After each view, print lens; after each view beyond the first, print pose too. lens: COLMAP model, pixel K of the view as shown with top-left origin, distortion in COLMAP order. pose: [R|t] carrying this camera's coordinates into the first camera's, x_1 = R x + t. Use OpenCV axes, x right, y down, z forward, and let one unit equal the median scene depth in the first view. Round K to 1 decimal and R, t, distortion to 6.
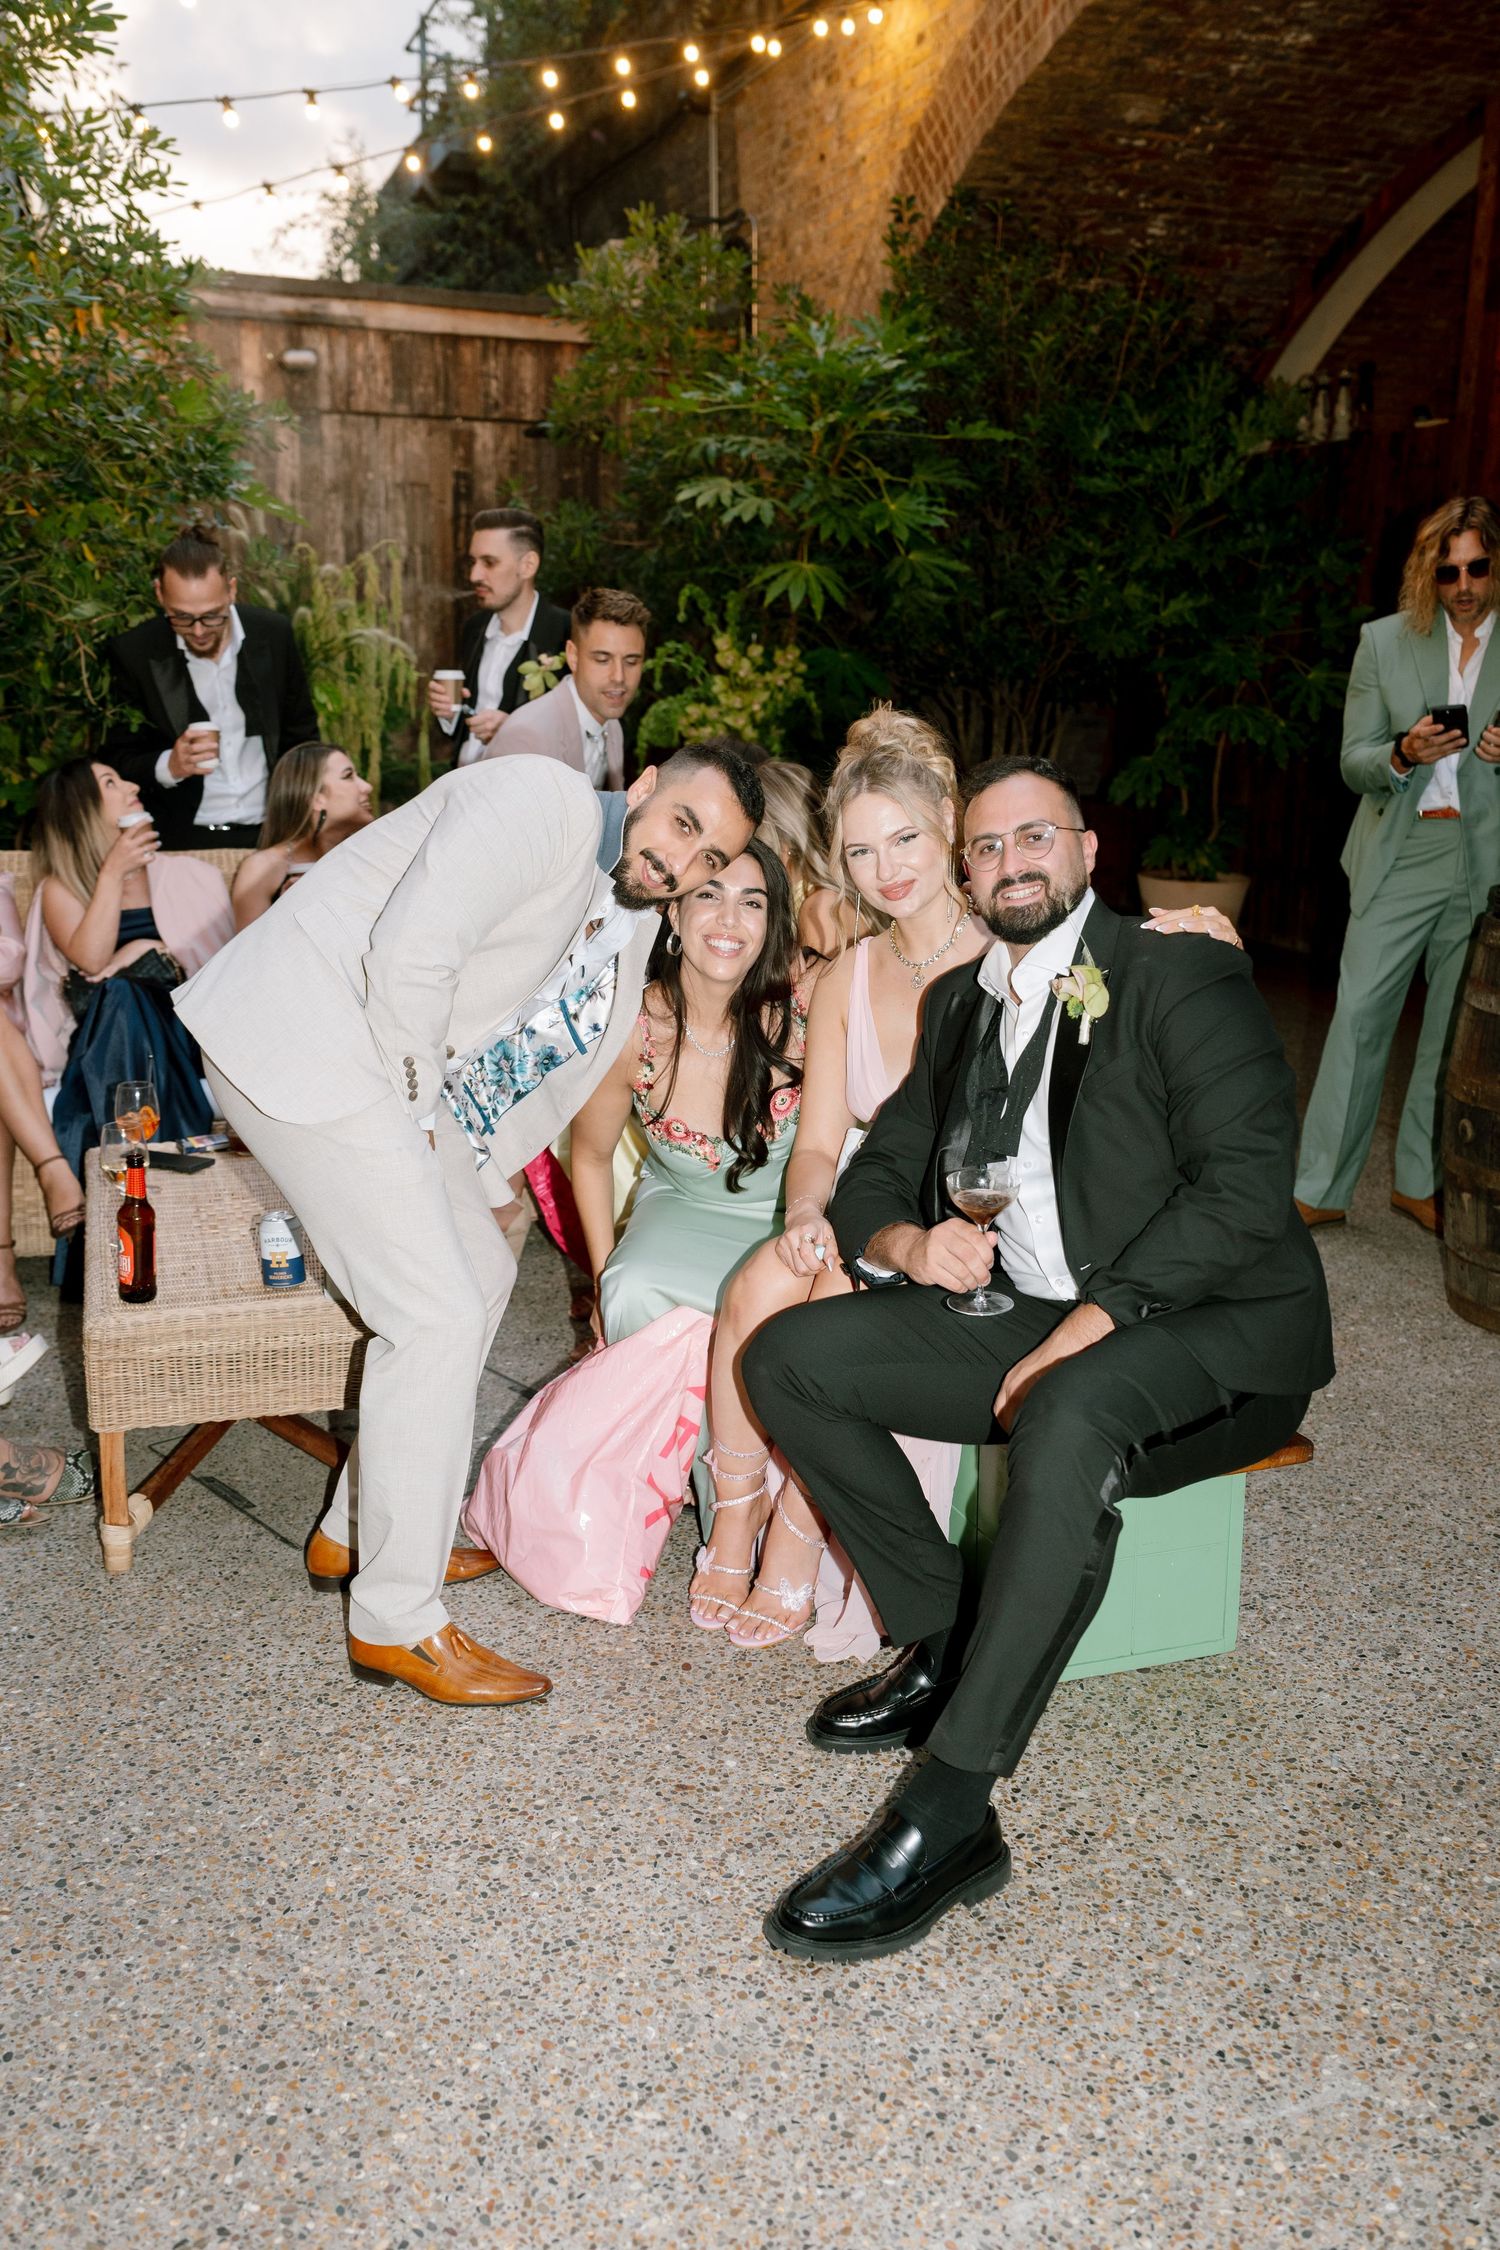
lens RADIAL K [[1855.7, 0, 726.6], [0, 1855.7, 1123.9], [0, 0, 1]] dist [-0.022581, -0.001370]
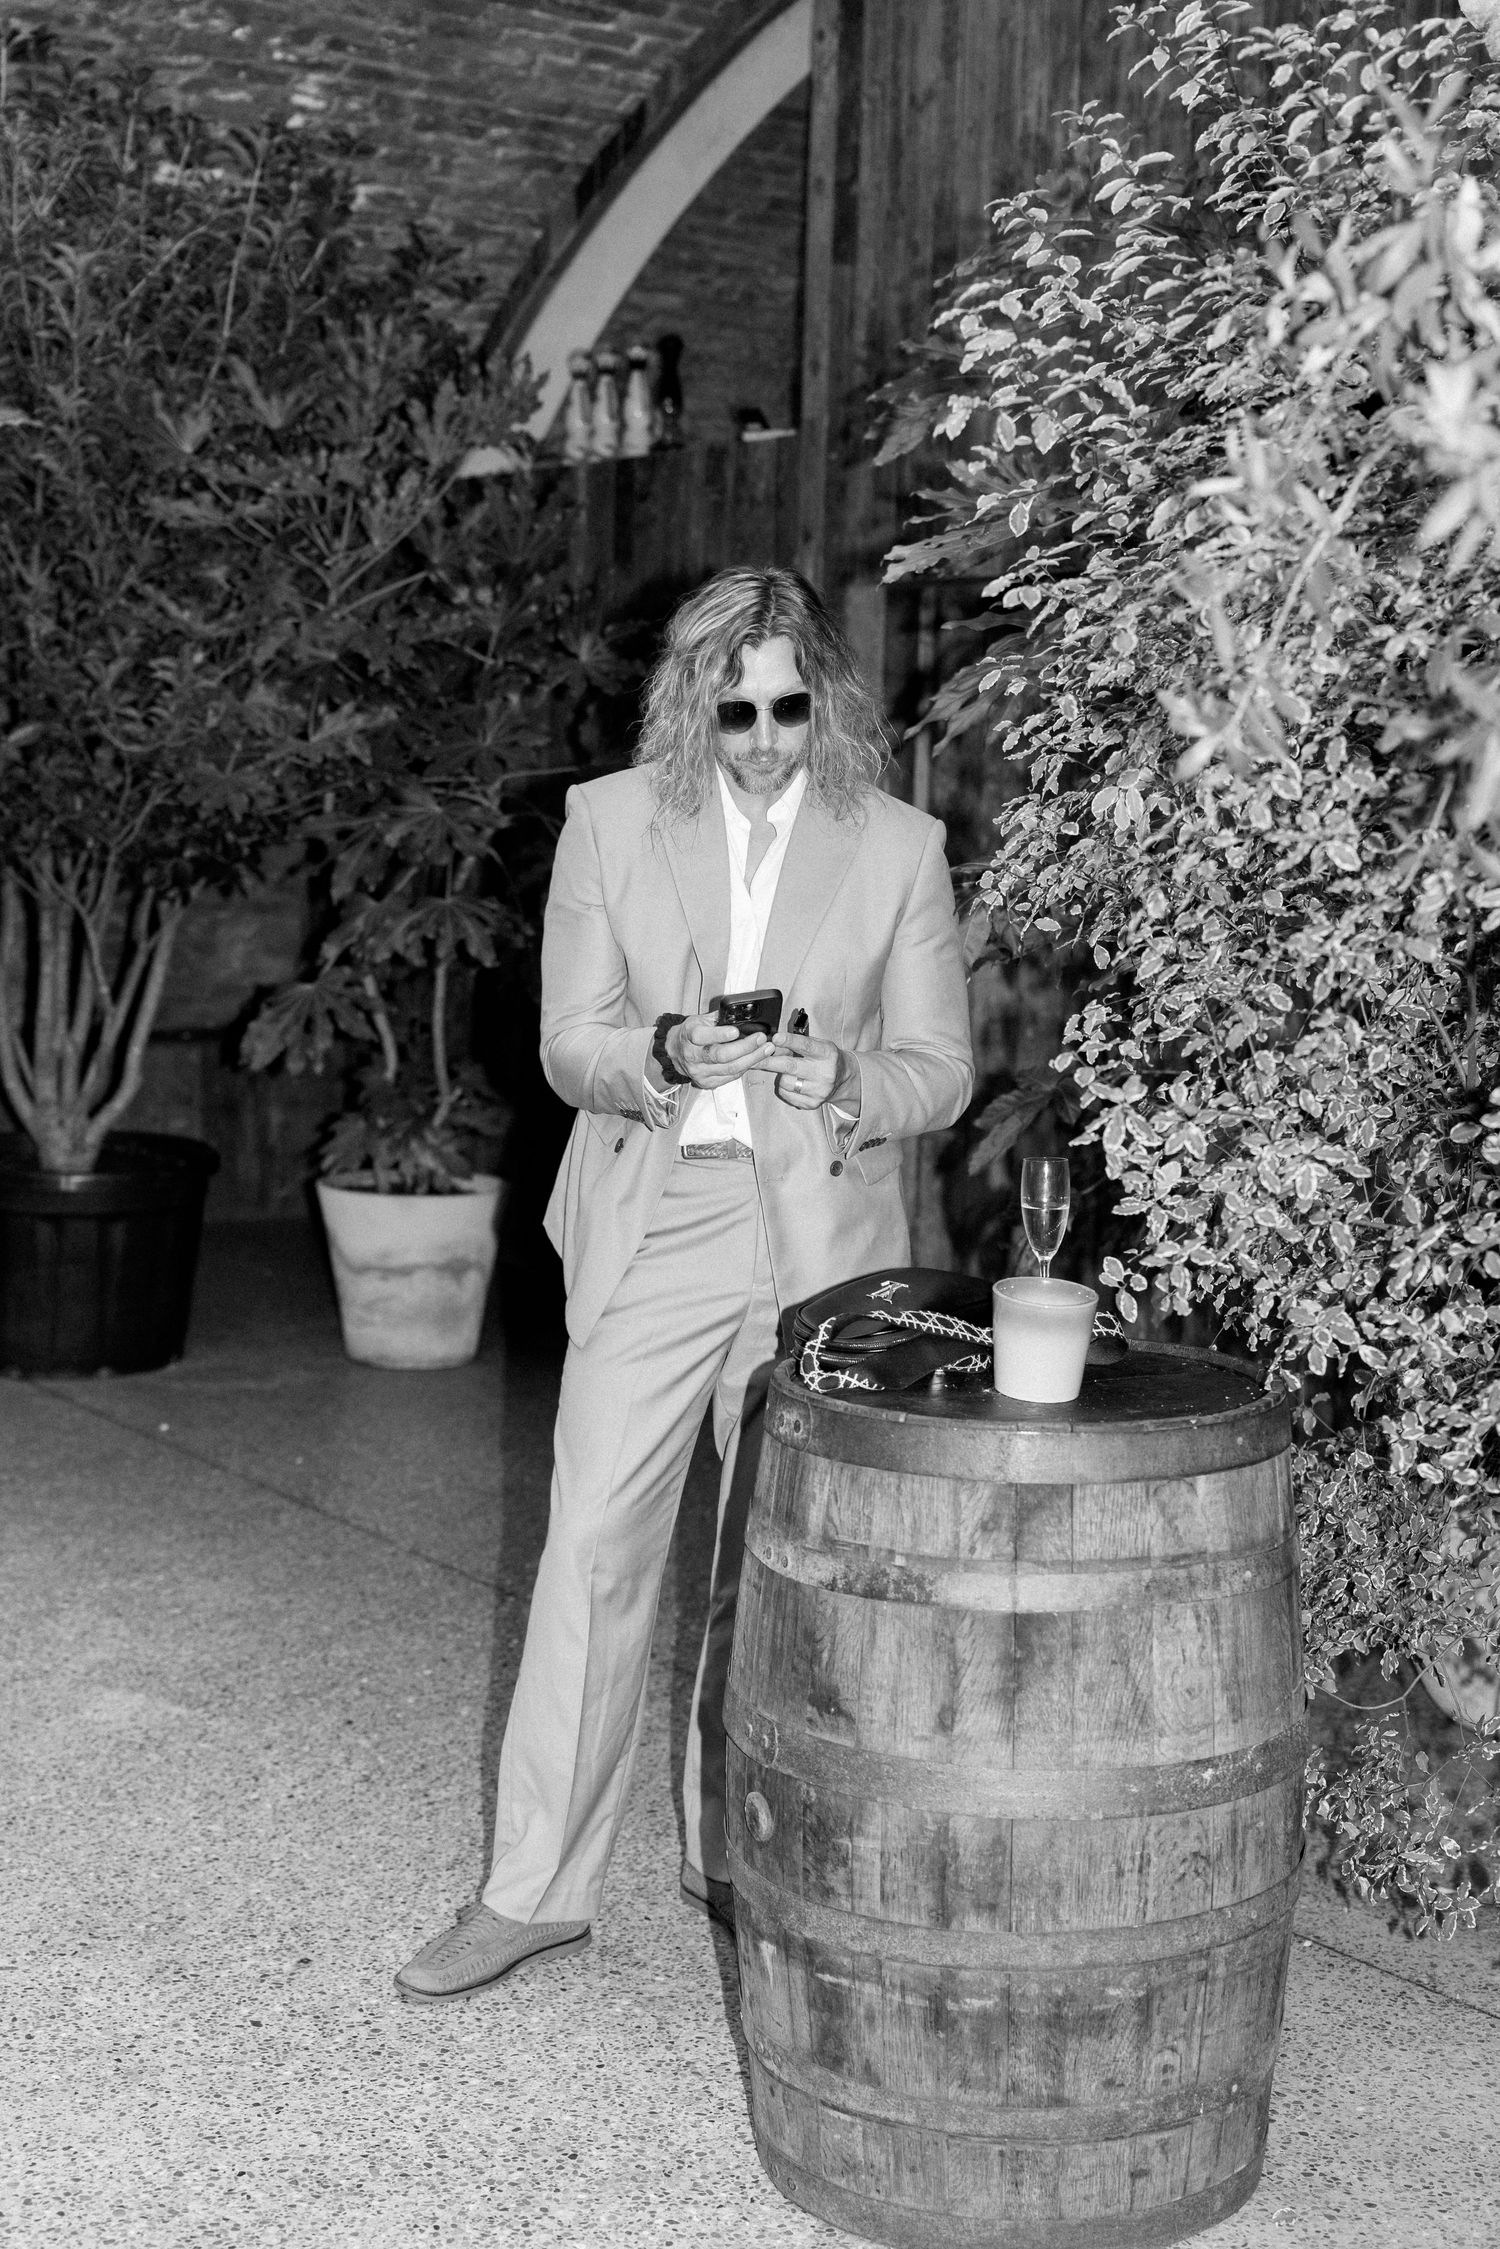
lens RADIAL K [[2921.2, 0, 750.0], [0, 2921.2, 1124.5], [0, 0, 1]] dist [-0.022164, -0.014782]
pose [[0.952909, -0.020877, 0.302536, 0.088706], [0.058208, 0.991669, -0.114907, -0.047738], [-0.297617, 0.127106, 0.946186, 0.128883]]
